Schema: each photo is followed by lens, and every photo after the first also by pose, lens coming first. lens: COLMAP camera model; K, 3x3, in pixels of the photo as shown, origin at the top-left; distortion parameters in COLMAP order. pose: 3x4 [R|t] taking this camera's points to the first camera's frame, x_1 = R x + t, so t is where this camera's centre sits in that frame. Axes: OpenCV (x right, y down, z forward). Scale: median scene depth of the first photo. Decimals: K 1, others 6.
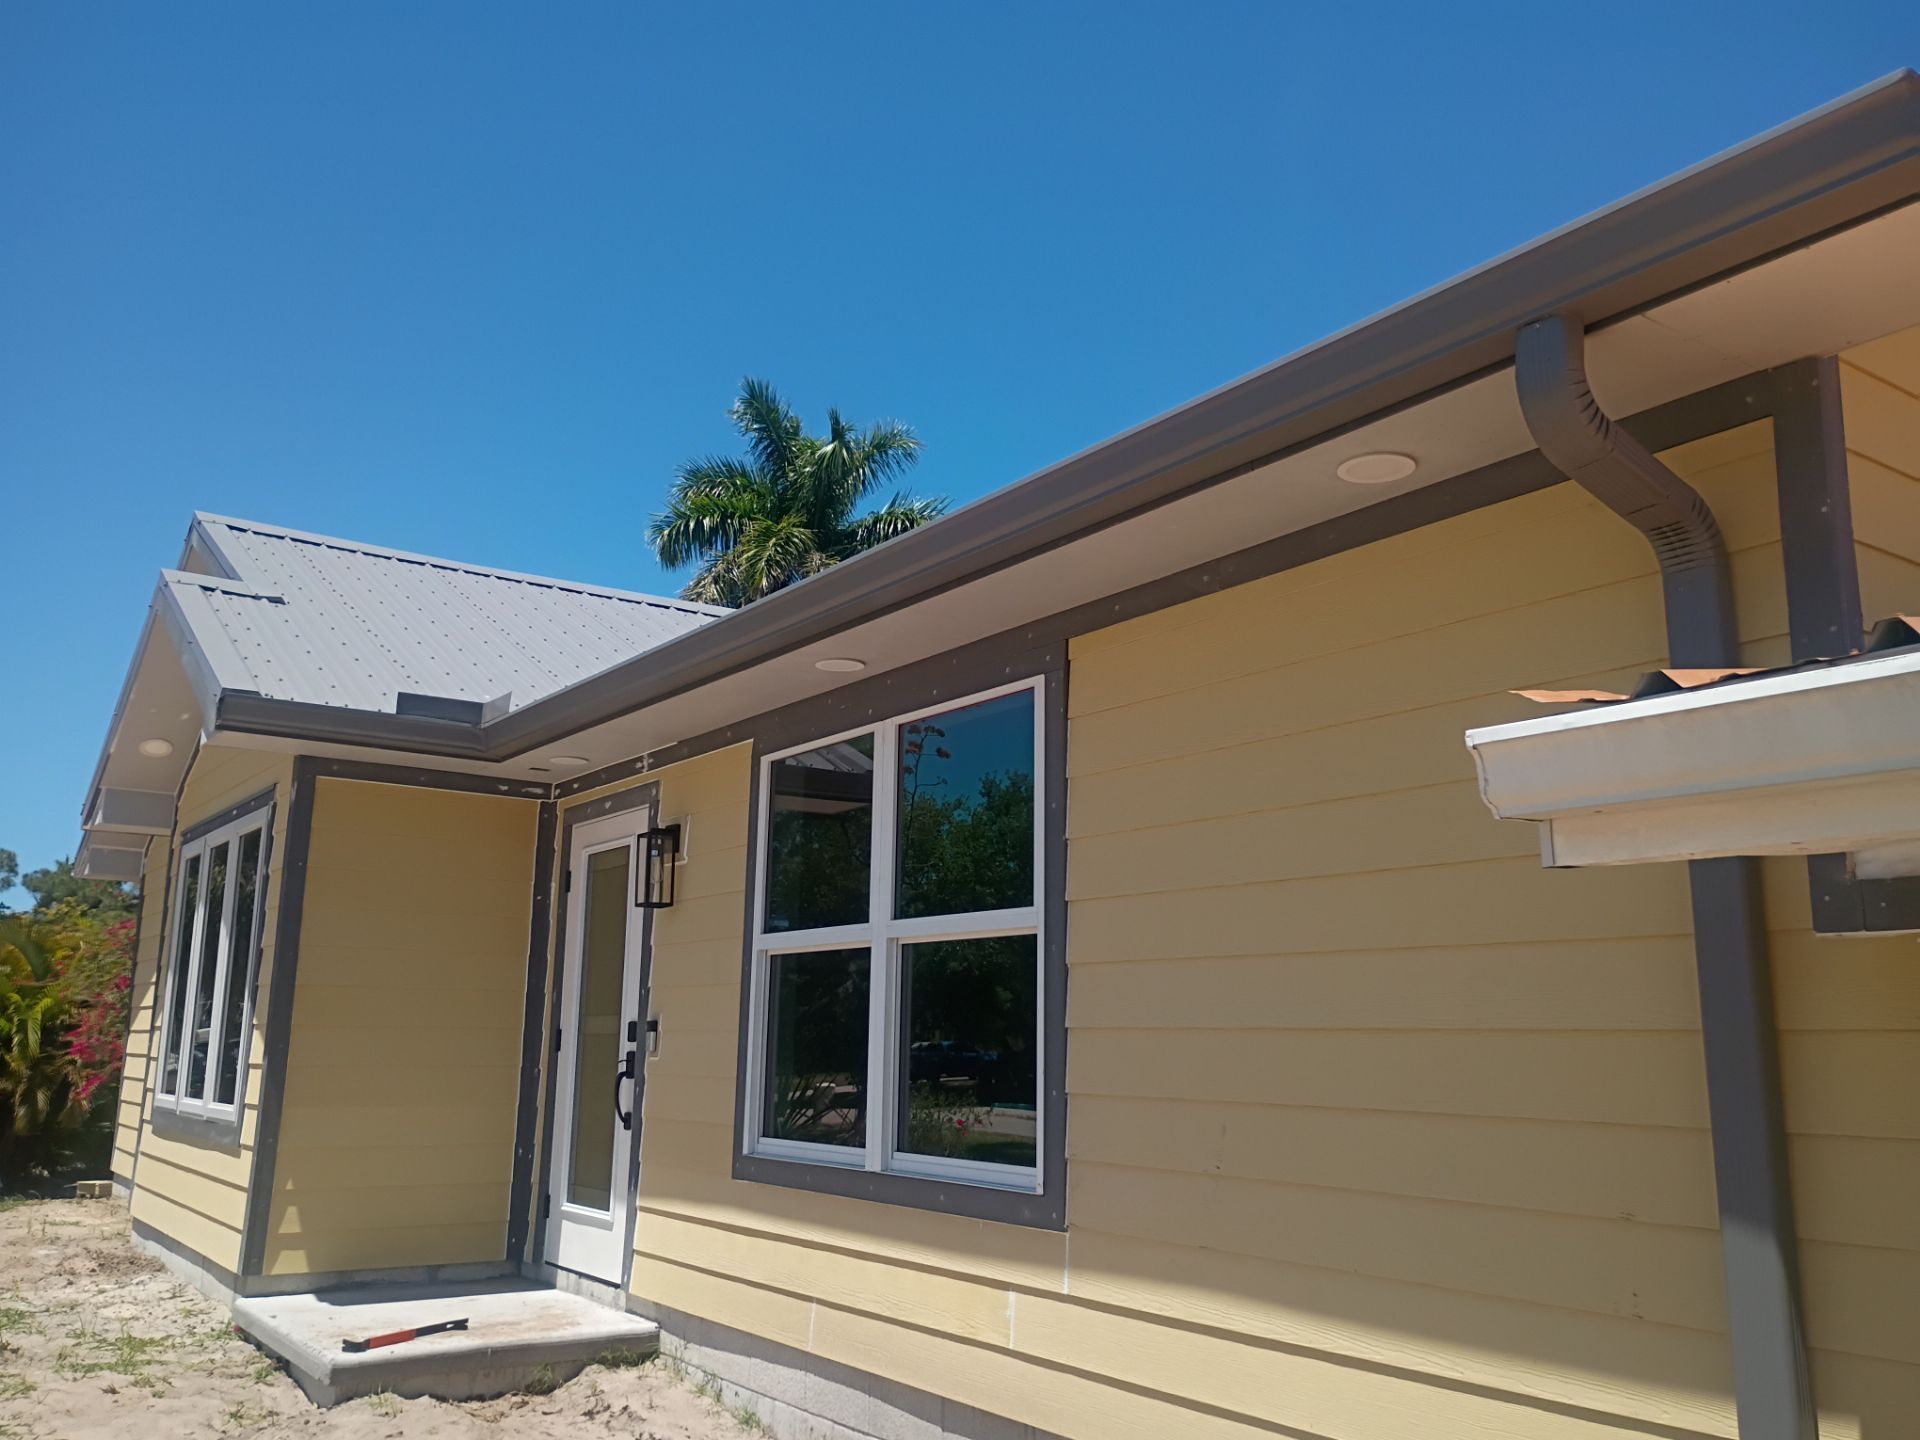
lens RADIAL K [[1648.4, 0, 960.8], [0, 1648.4, 726.0], [0, 0, 1]] dist [0.077175, 0.005023]
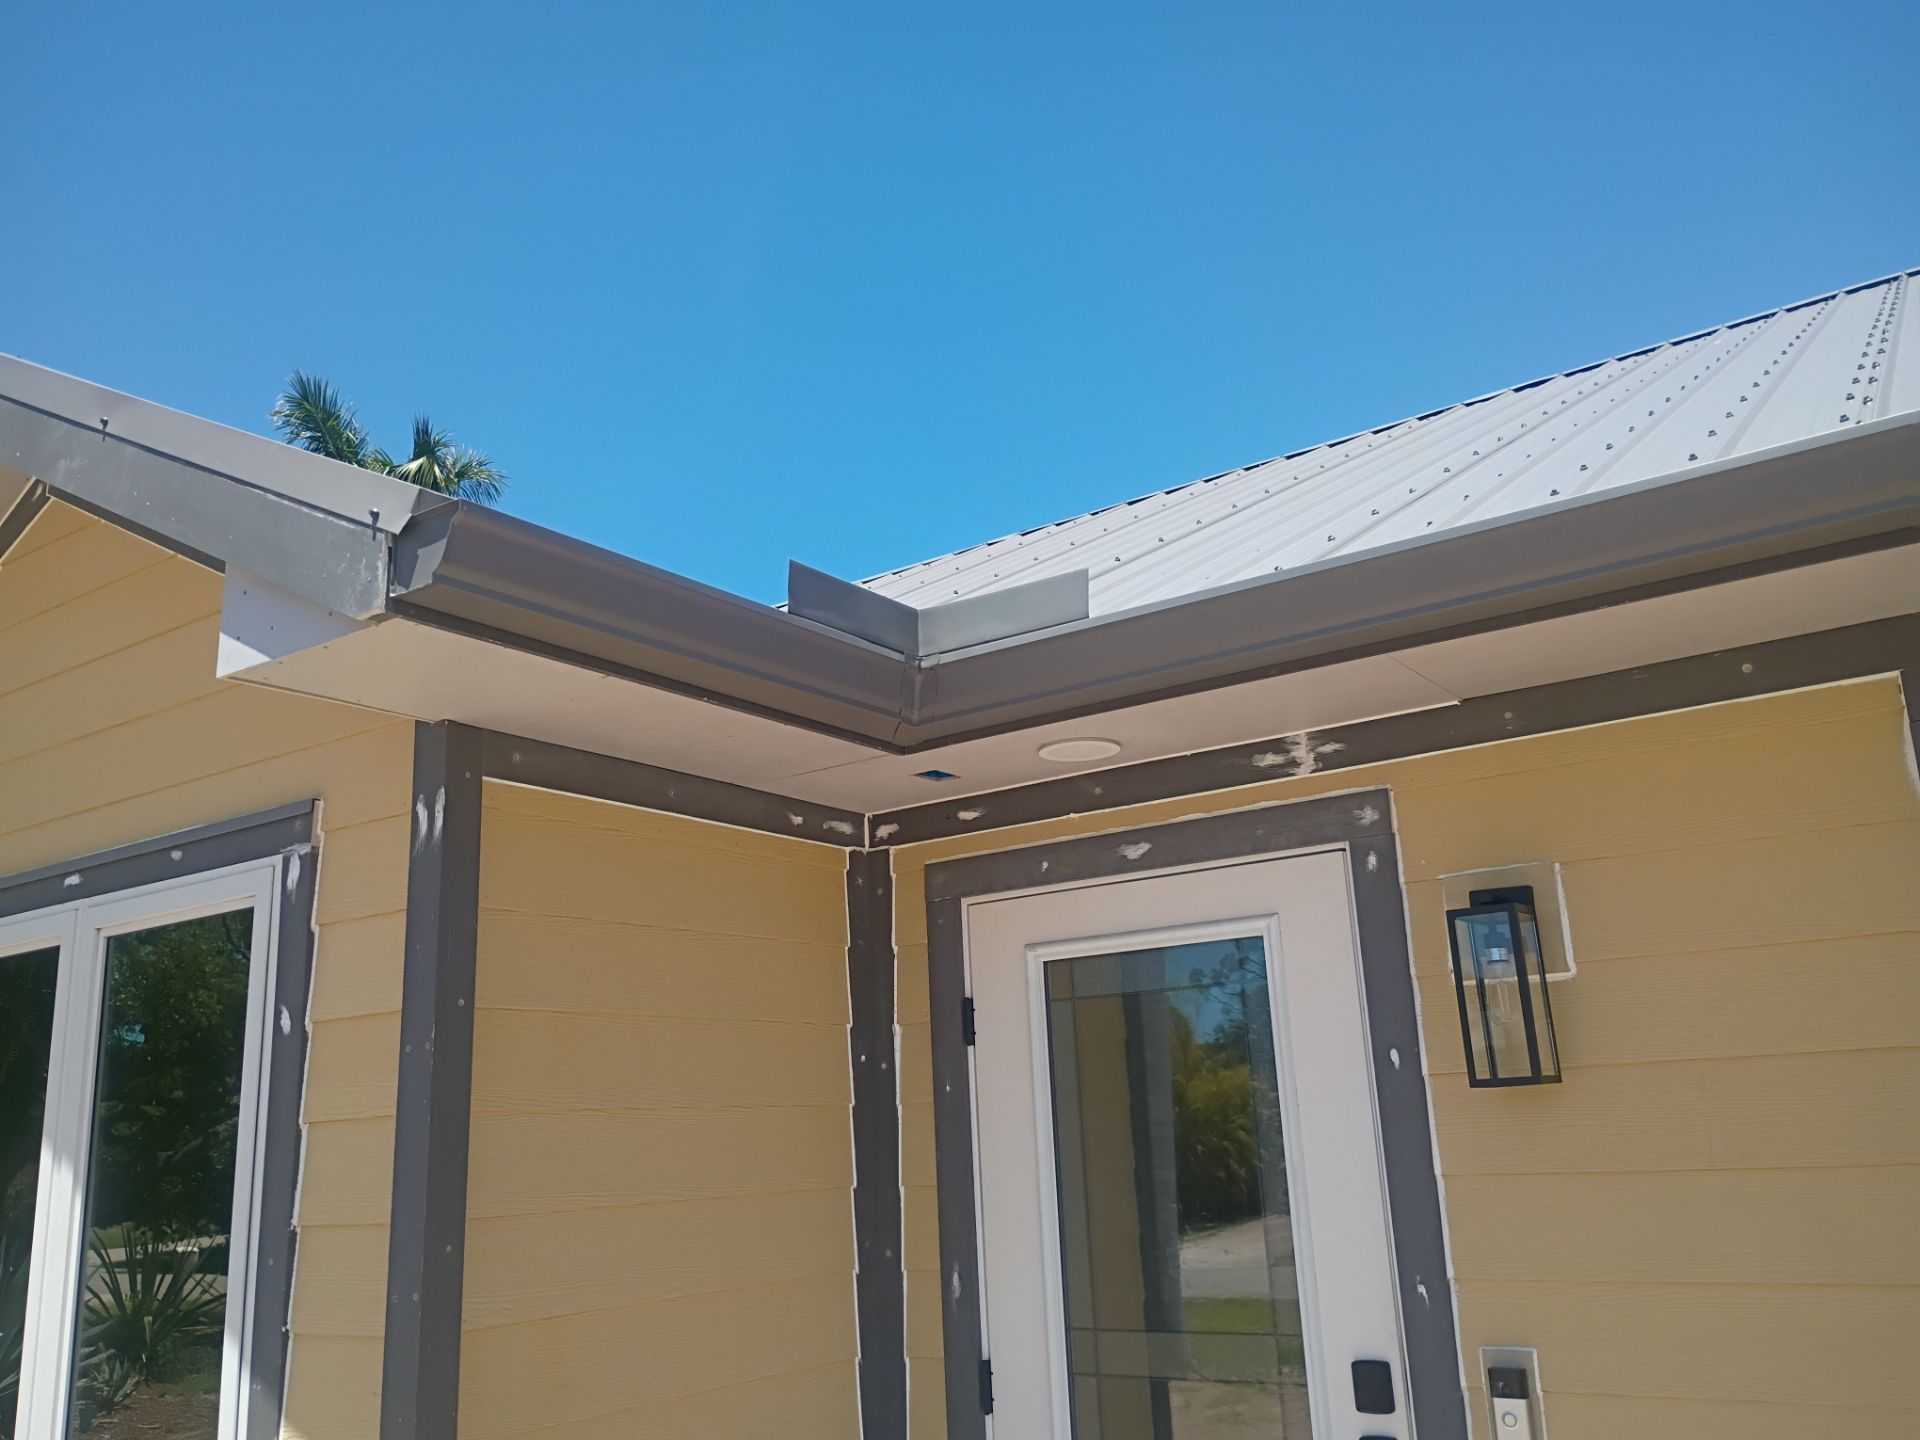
lens RADIAL K [[1648.4, 0, 963.9], [0, 1648.4, 709.2], [0, 0, 1]] dist [0.077175, 0.005023]
pose [[0.938919, 0.031998, 0.342647, -0.401944], [-0.007239, 0.997284, -0.073294, 0.041064], [-0.344062, 0.066336, 0.936601, 0.565620]]
